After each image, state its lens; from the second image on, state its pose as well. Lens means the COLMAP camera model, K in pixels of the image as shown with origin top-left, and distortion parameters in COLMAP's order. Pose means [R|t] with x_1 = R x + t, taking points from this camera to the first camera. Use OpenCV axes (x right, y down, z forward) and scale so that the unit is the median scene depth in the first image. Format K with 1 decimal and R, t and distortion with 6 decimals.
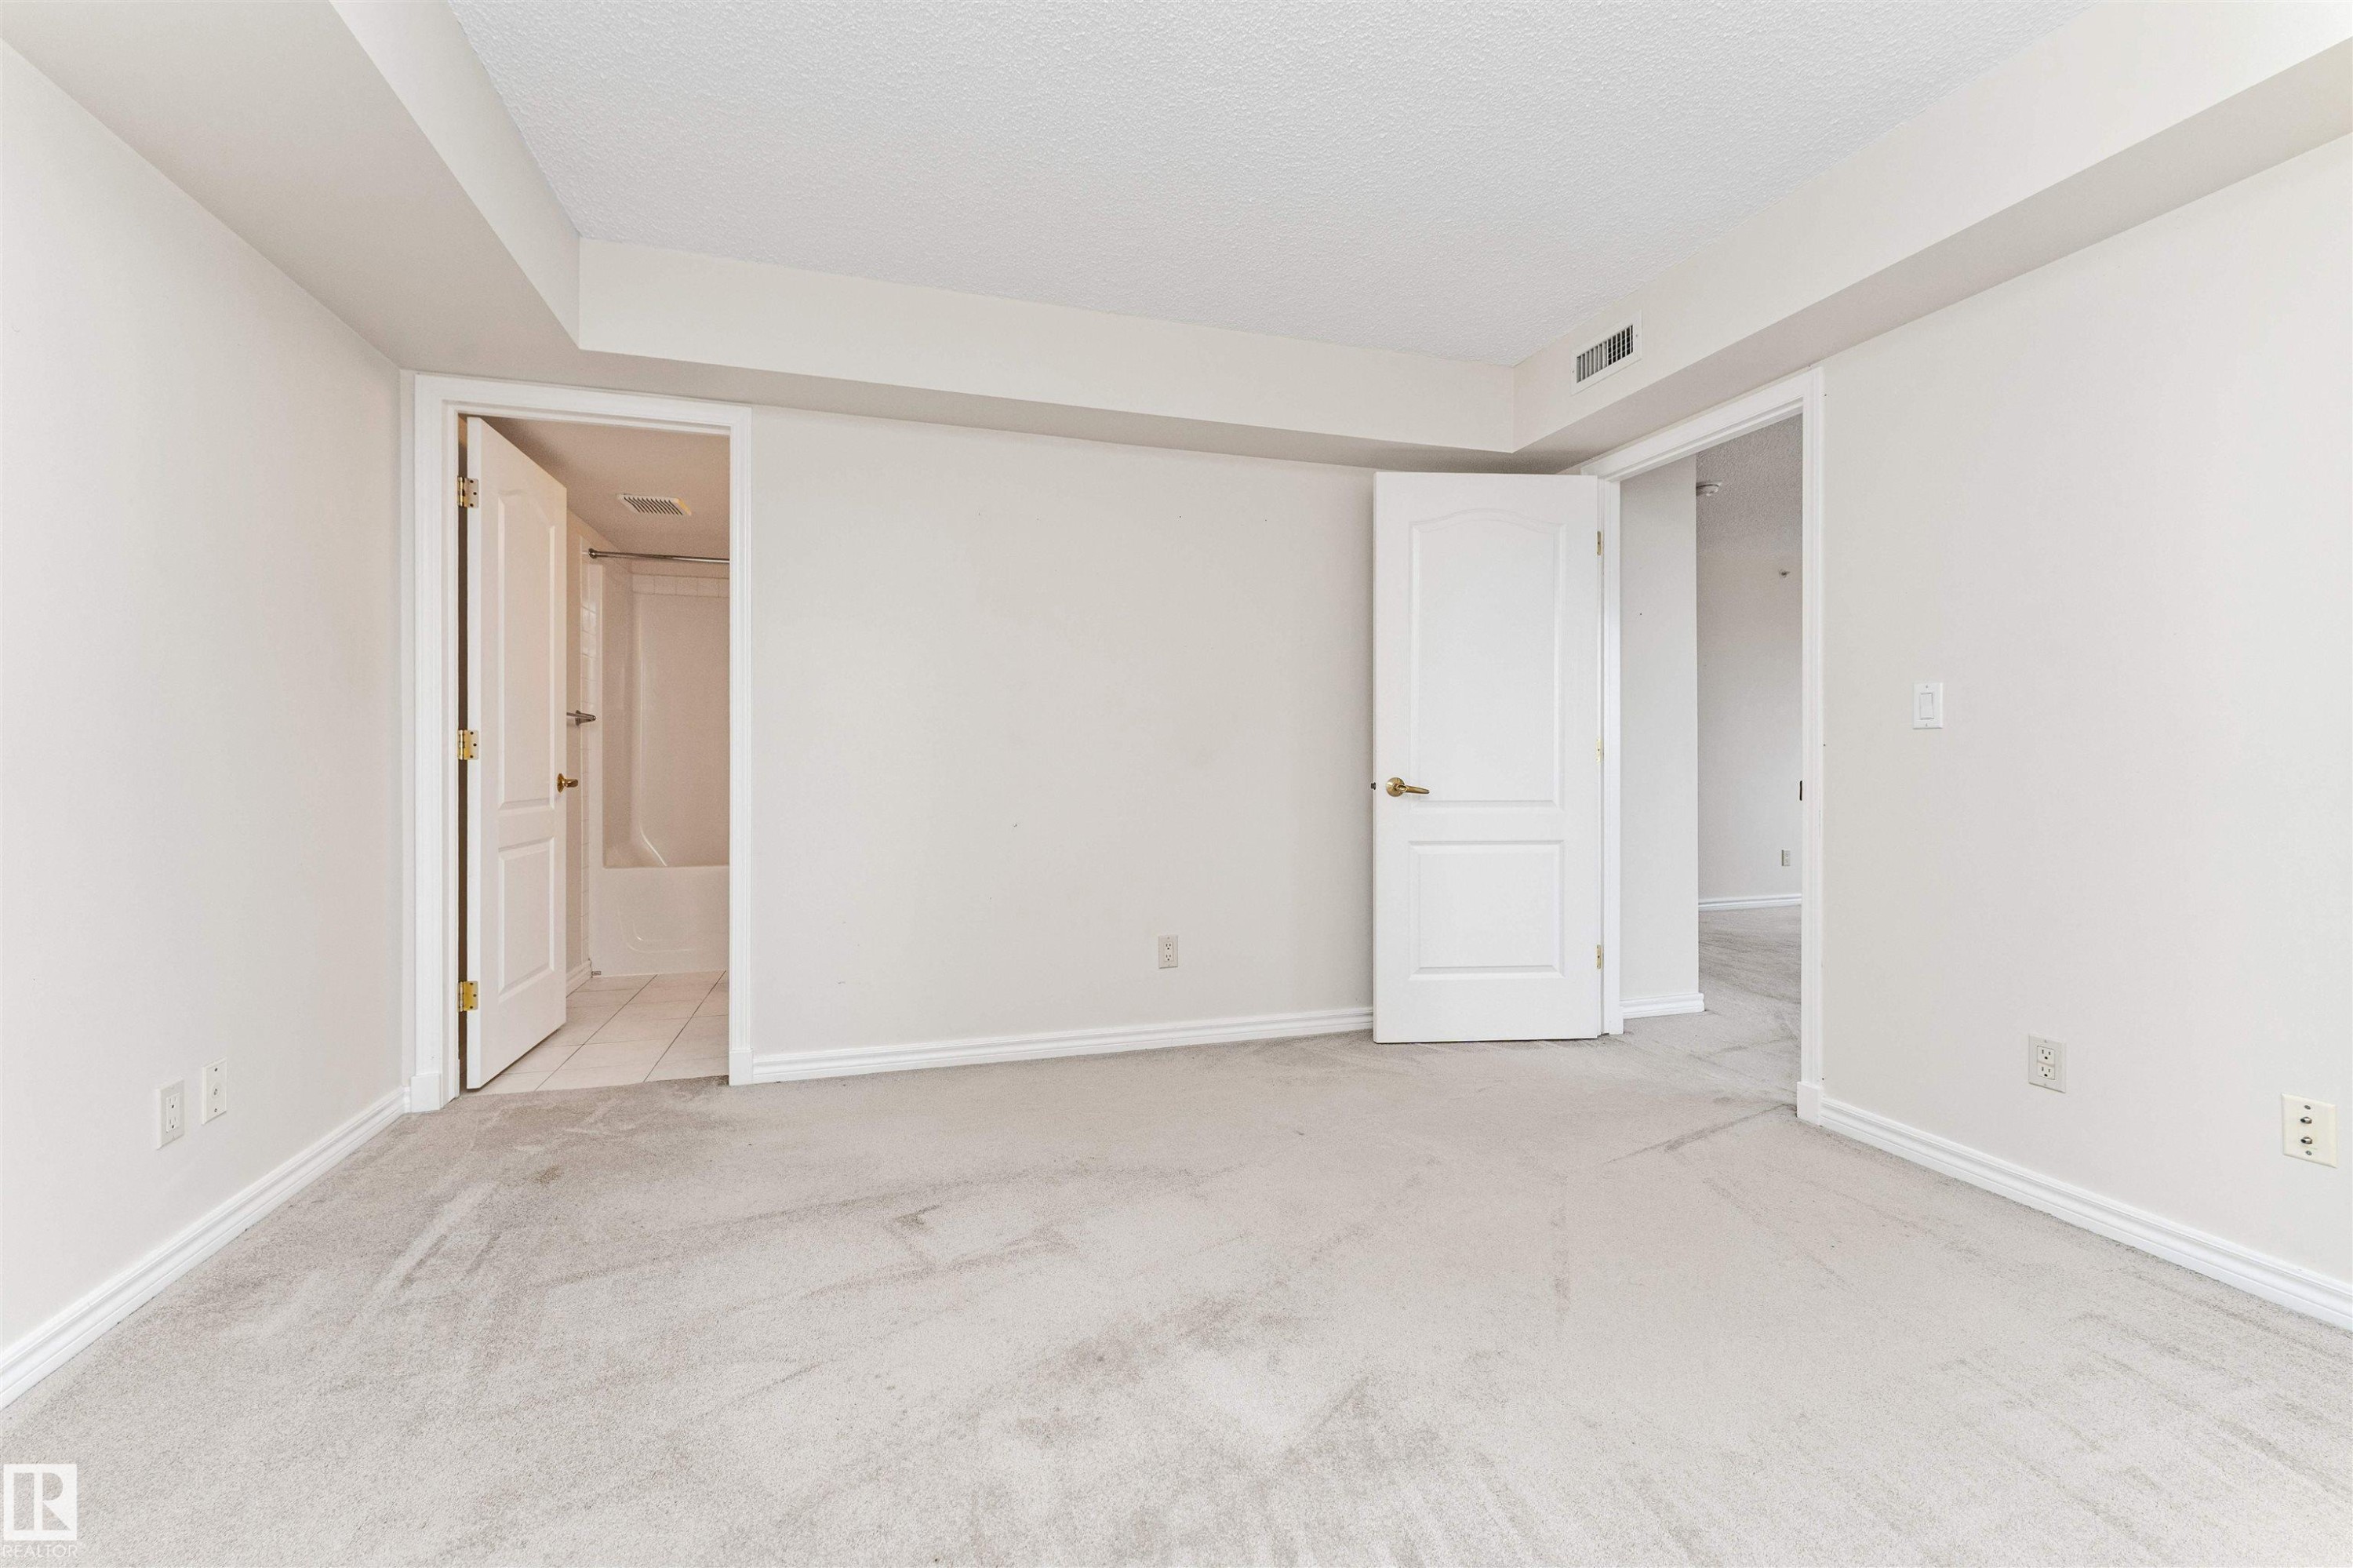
lens RADIAL K [[940.3, 0, 1171.5], [0, 940.3, 770.9], [0, 0, 1]] dist [0.001189, 0.000028]
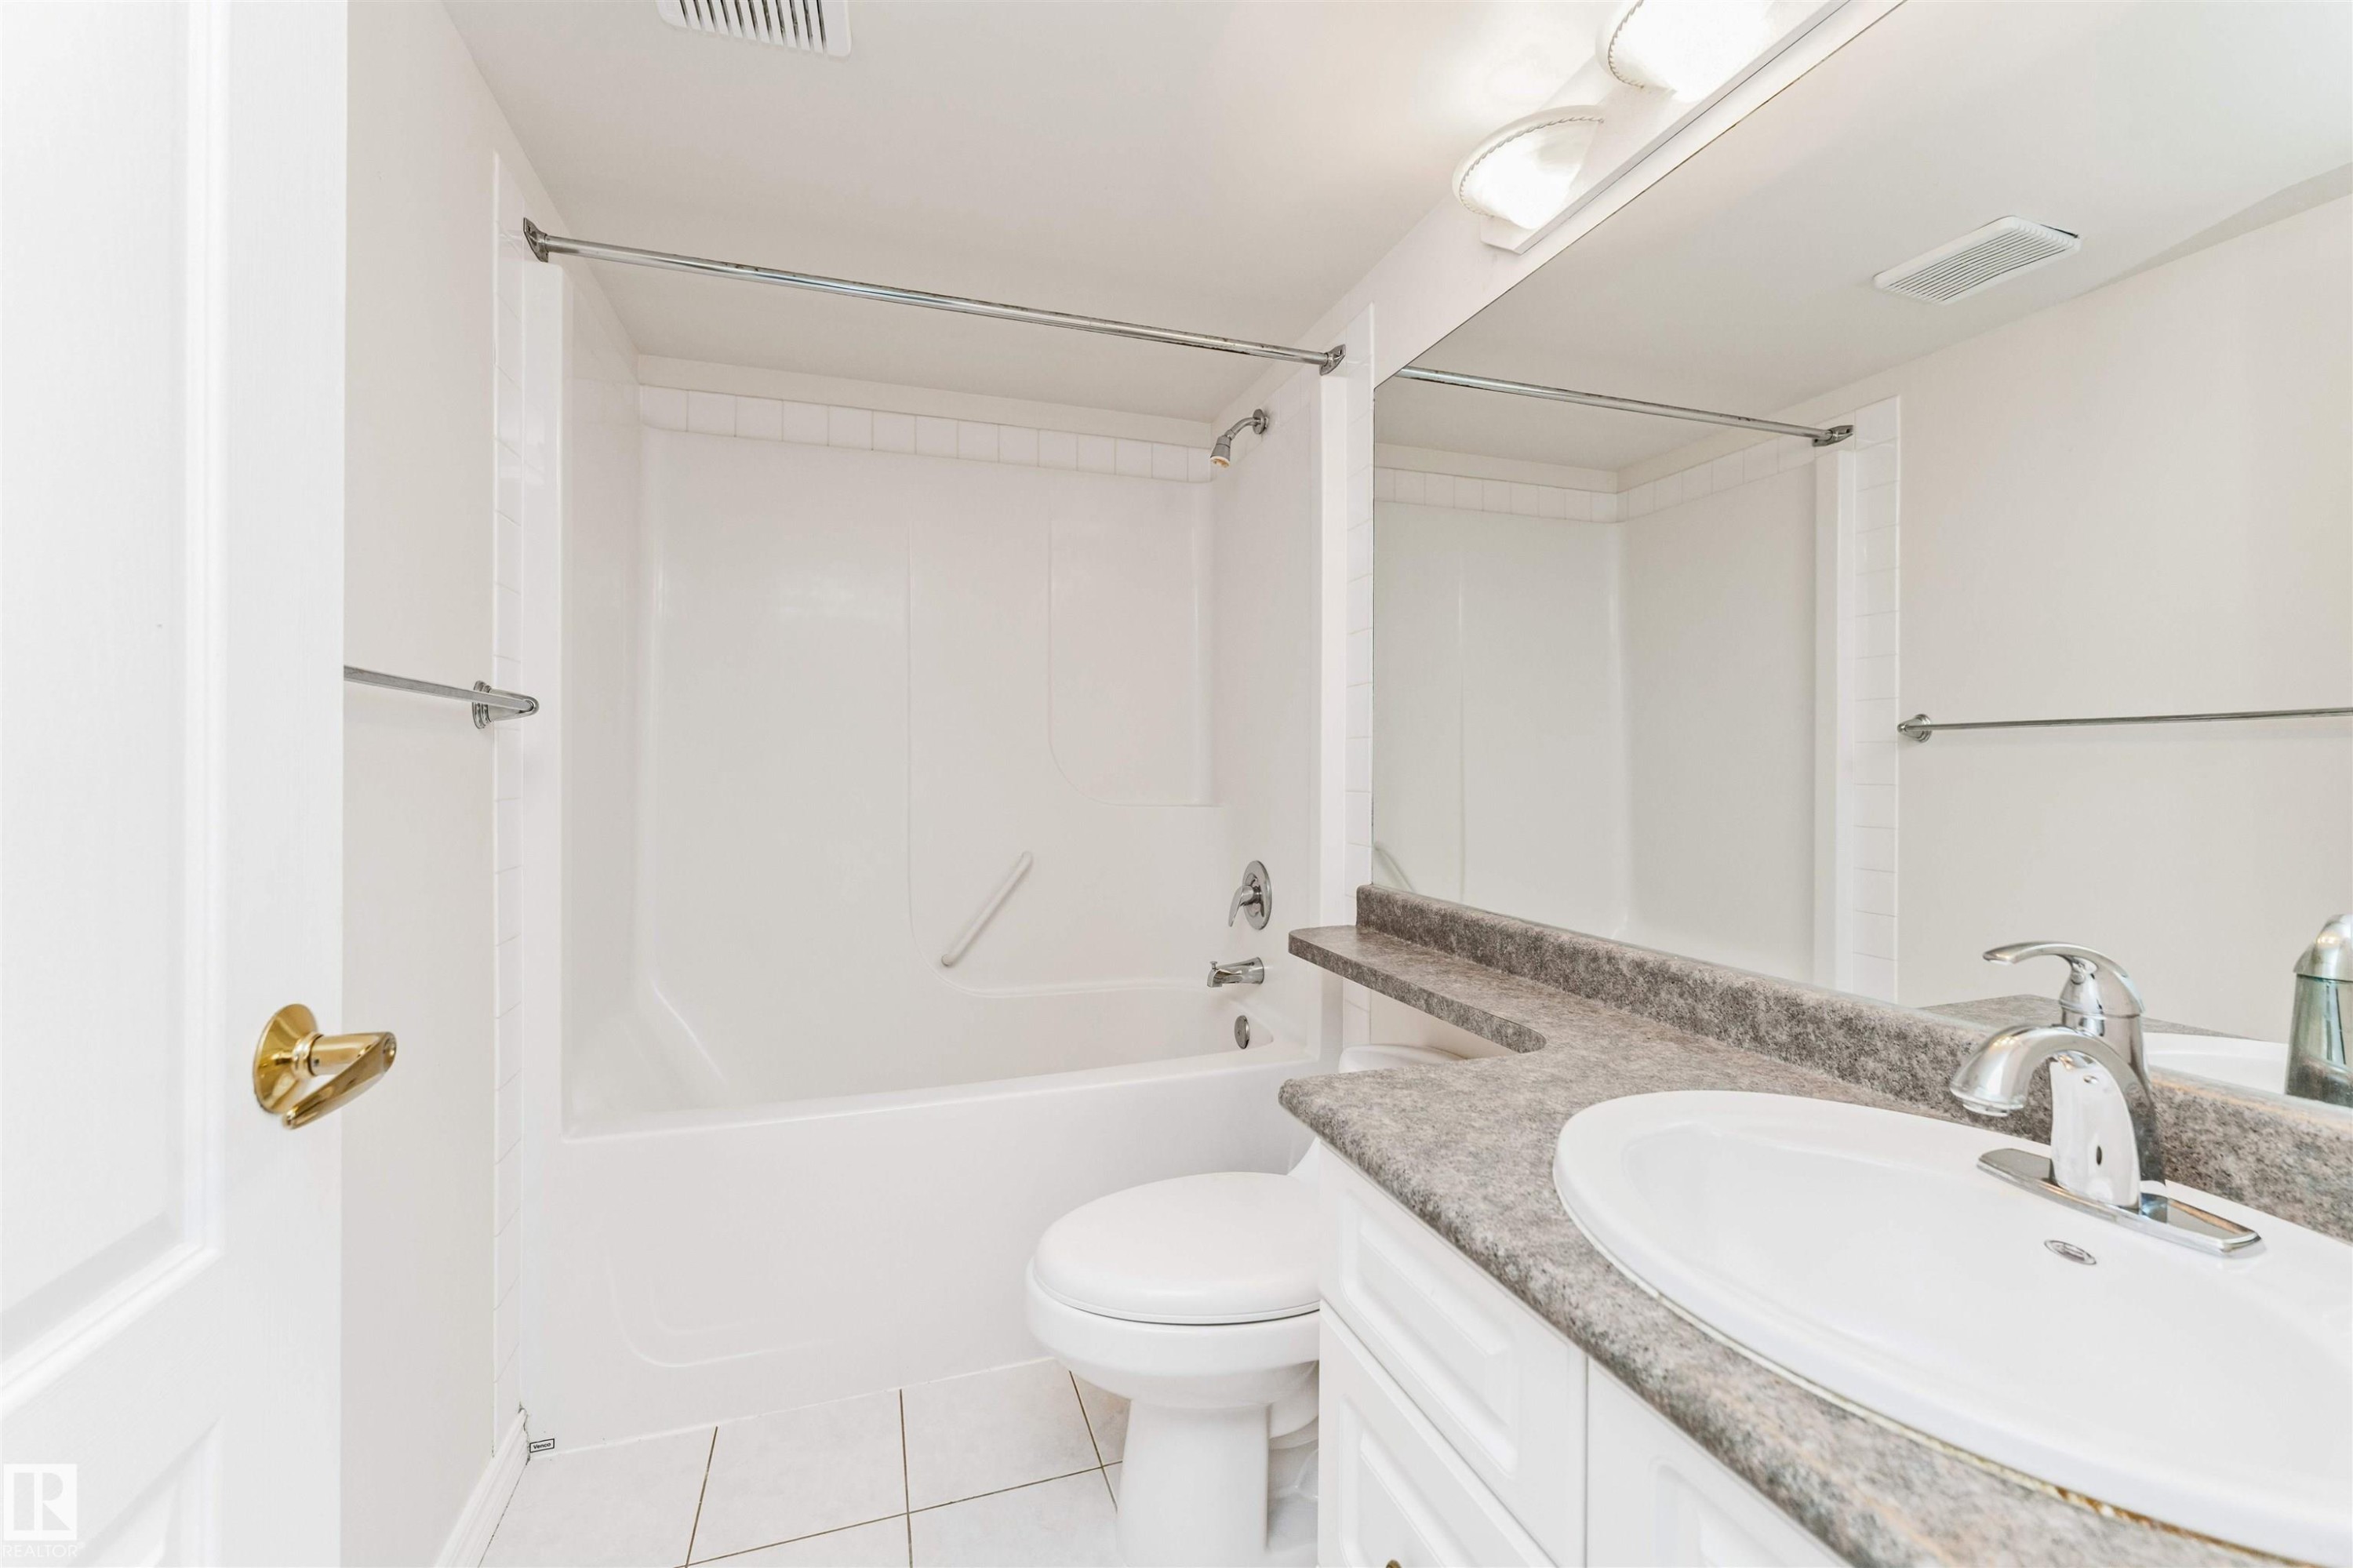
lens RADIAL K [[921.2, 0, 1176.5], [0, 921.2, 784.0], [0, 0, 1]] dist [-0.001686, -0.000209]
pose [[0.999557, 0.006082, 0.029126, -0.381406], [-0.006455, 0.999898, 0.012713, -0.032202], [-0.029046, -0.012896, 0.999495, 0.642852]]
